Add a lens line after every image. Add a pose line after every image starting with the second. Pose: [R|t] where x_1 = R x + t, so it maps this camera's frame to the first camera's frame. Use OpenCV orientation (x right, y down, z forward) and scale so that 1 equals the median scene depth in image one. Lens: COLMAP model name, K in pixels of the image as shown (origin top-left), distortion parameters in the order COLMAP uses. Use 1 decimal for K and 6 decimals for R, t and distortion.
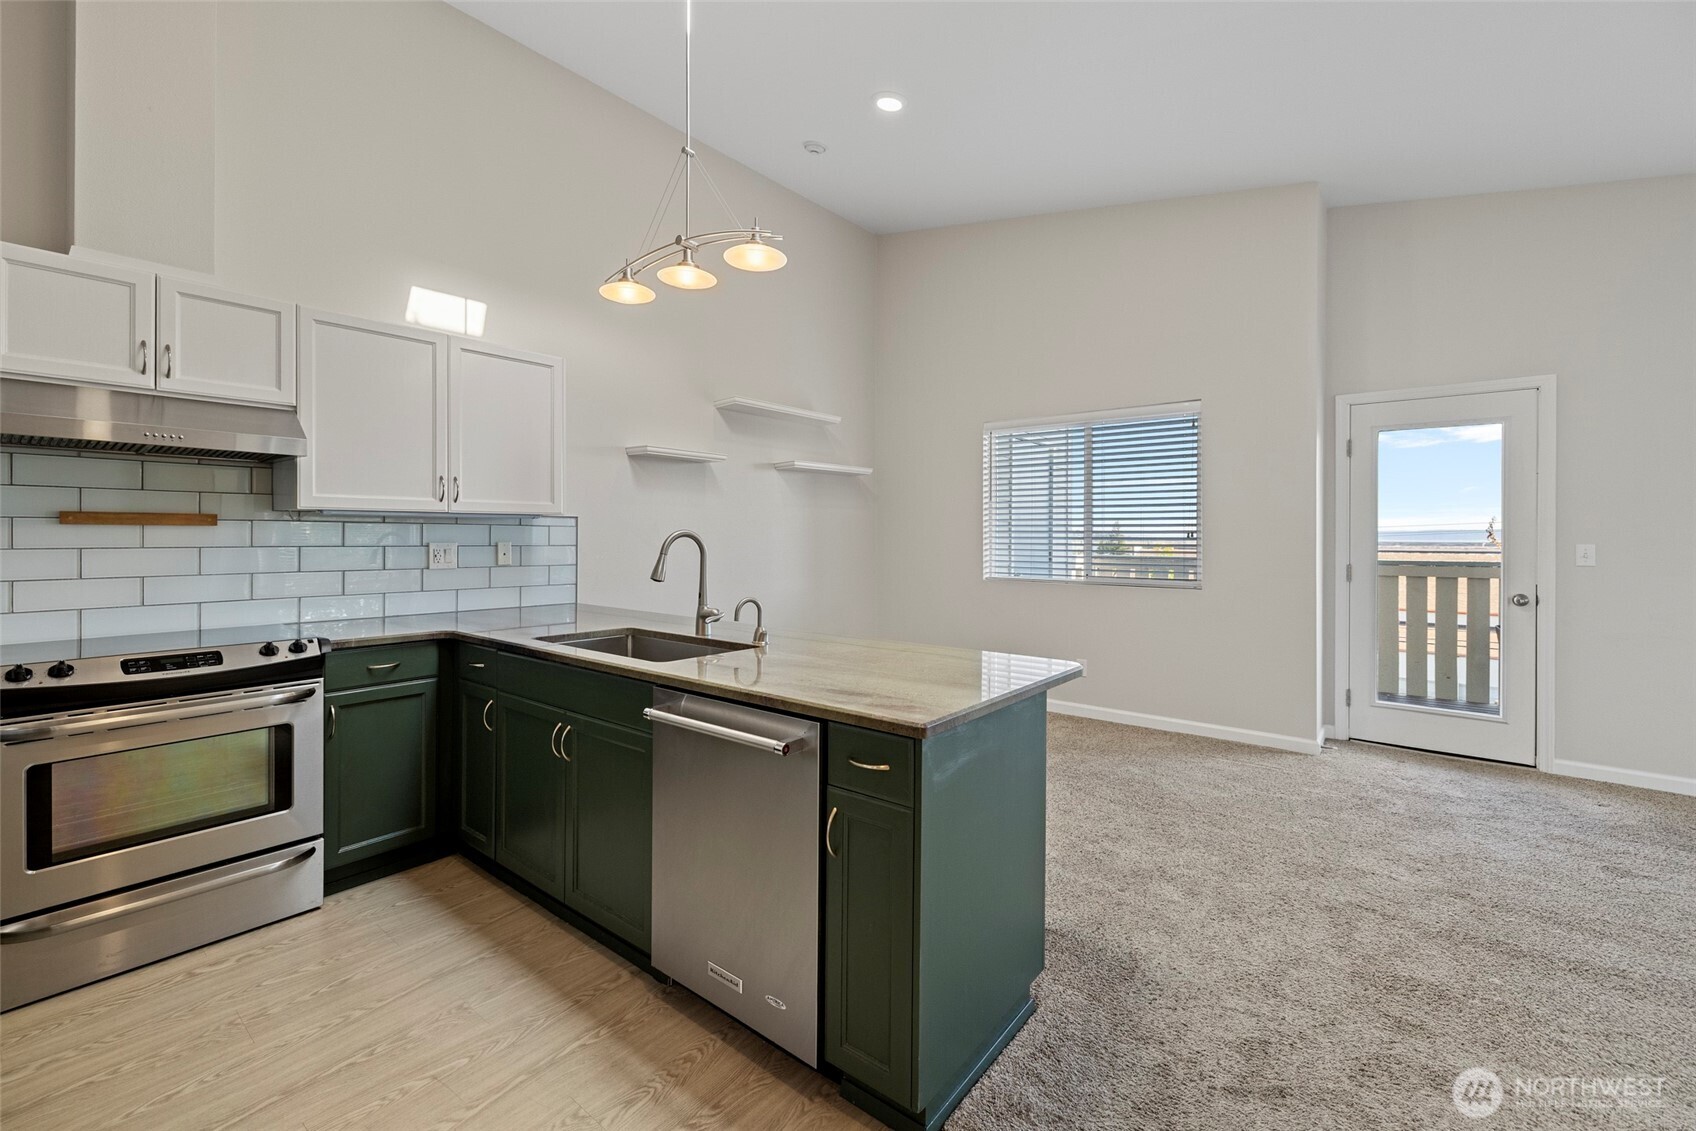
lens RADIAL K [[714.2, 0, 845.3], [0, 714.2, 536.8], [0, 0, 1]] dist [-0.003767, -0.000333]
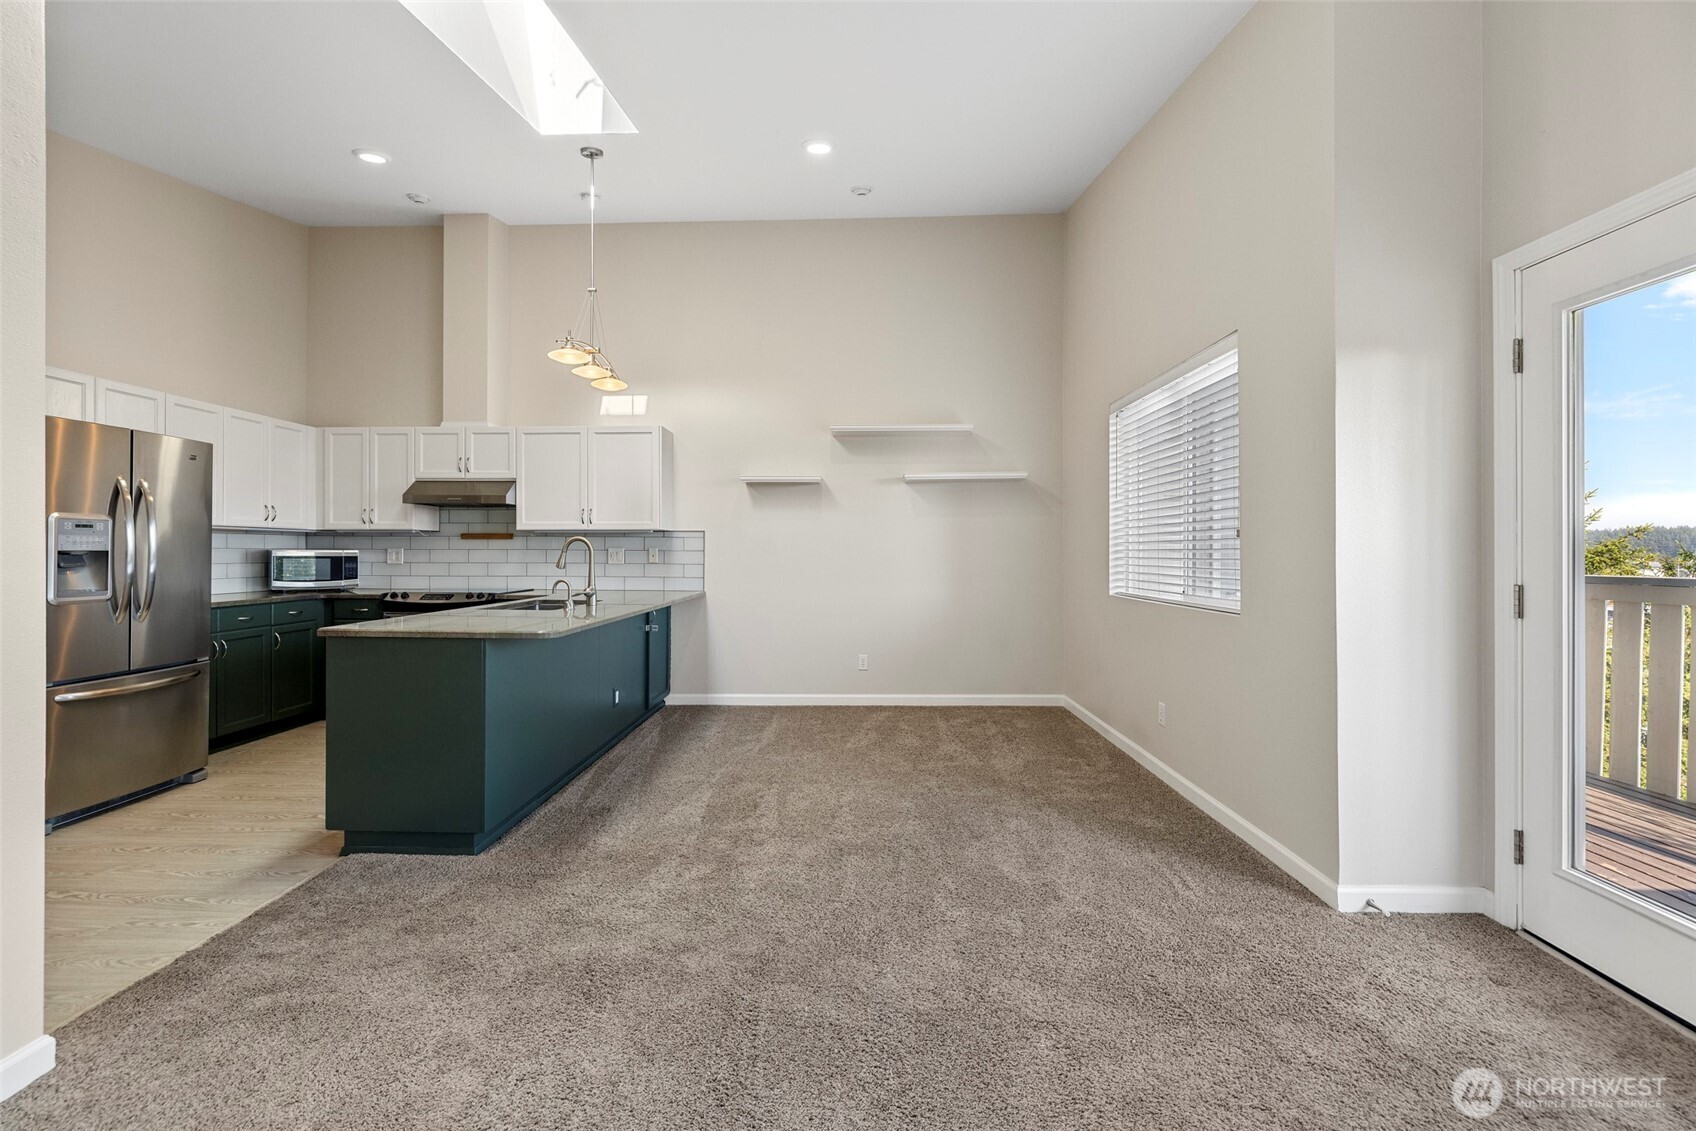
lens RADIAL K [[714.2, 0, 838.4], [0, 714.2, 557.7], [0, 0, 1]] dist [-0.003767, -0.000333]
pose [[0.605127, 0.002180, -0.796126, 1.178031], [-0.002804, 0.999996, 0.000607, 0.030054], [0.796124, 0.001865, 0.605131, 0.442248]]
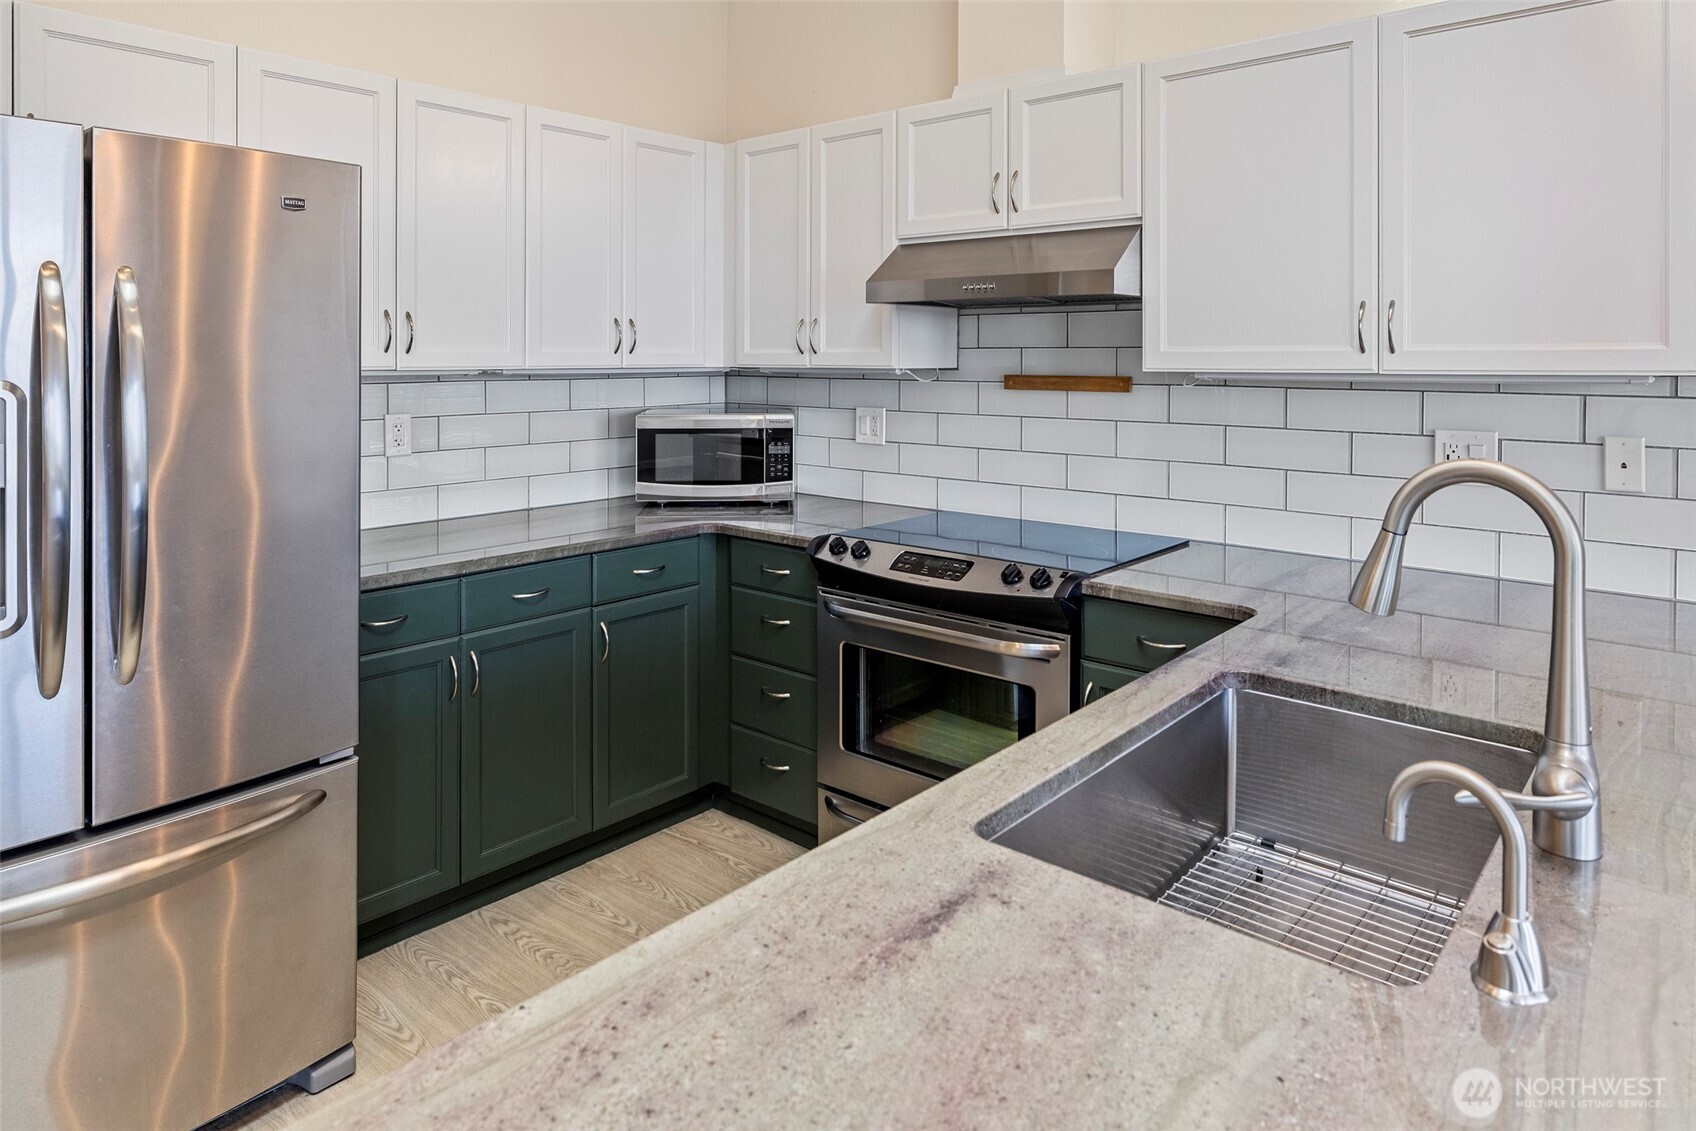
lens RADIAL K [[1043.1, 0, 836.4], [0, 1043.1, 372.5], [0, 0, 1]] dist [0.000882, -0.000547]
pose [[-0.039403, 0.010530, -0.999168, 0.182079], [-0.004136, 0.999934, 0.010701, -0.041218], [0.999215, 0.004554, -0.039357, 0.652854]]
